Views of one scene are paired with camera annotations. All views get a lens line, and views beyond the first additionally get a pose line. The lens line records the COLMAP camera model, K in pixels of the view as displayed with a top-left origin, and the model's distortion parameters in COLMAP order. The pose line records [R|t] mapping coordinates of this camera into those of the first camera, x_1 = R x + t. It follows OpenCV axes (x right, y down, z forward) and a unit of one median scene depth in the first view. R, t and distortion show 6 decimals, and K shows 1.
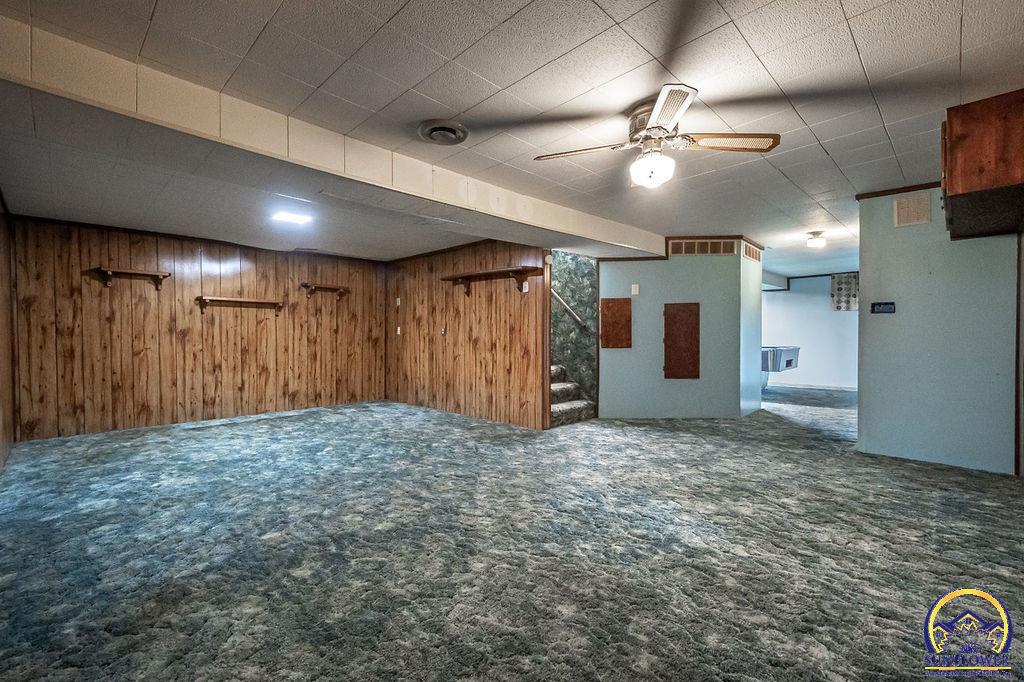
lens RADIAL K [[445.8, 0, 509.0], [0, 445.8, 339.2], [0, 0, 1]] dist [0.011296, -0.004514]
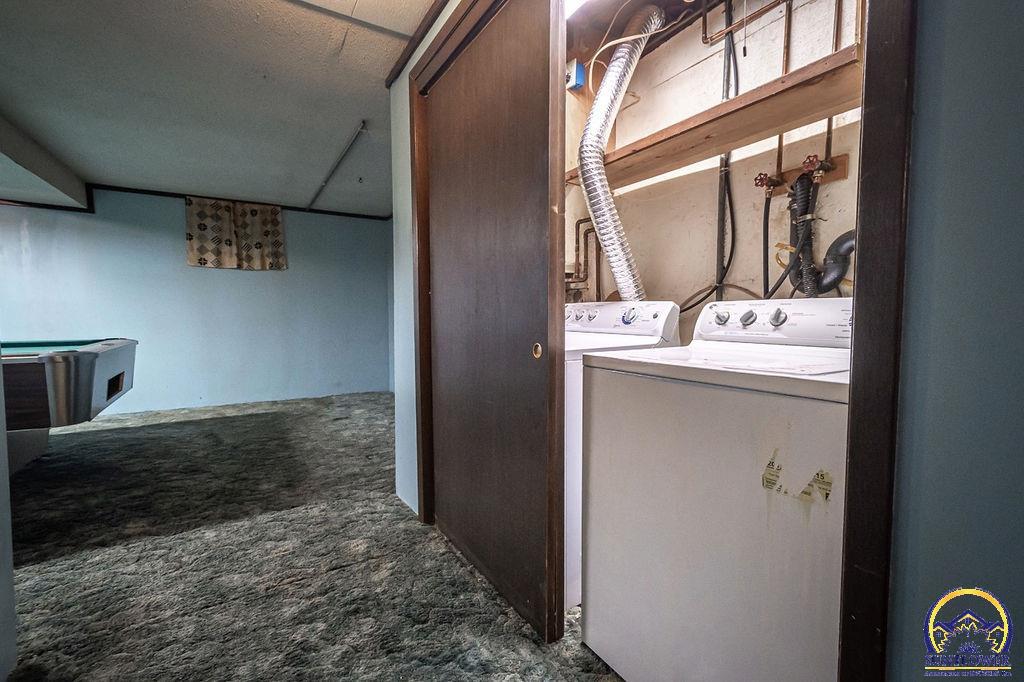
lens RADIAL K [[445.8, 0, 508.1], [0, 445.8, 337.8], [0, 0, 1]] dist [0.011296, -0.004514]
pose [[0.235795, -0.052074, 0.970407, 0.299188], [0.008713, 0.998636, 0.051471, -0.003451], [-0.971764, -0.003682, 0.235927, 0.519978]]
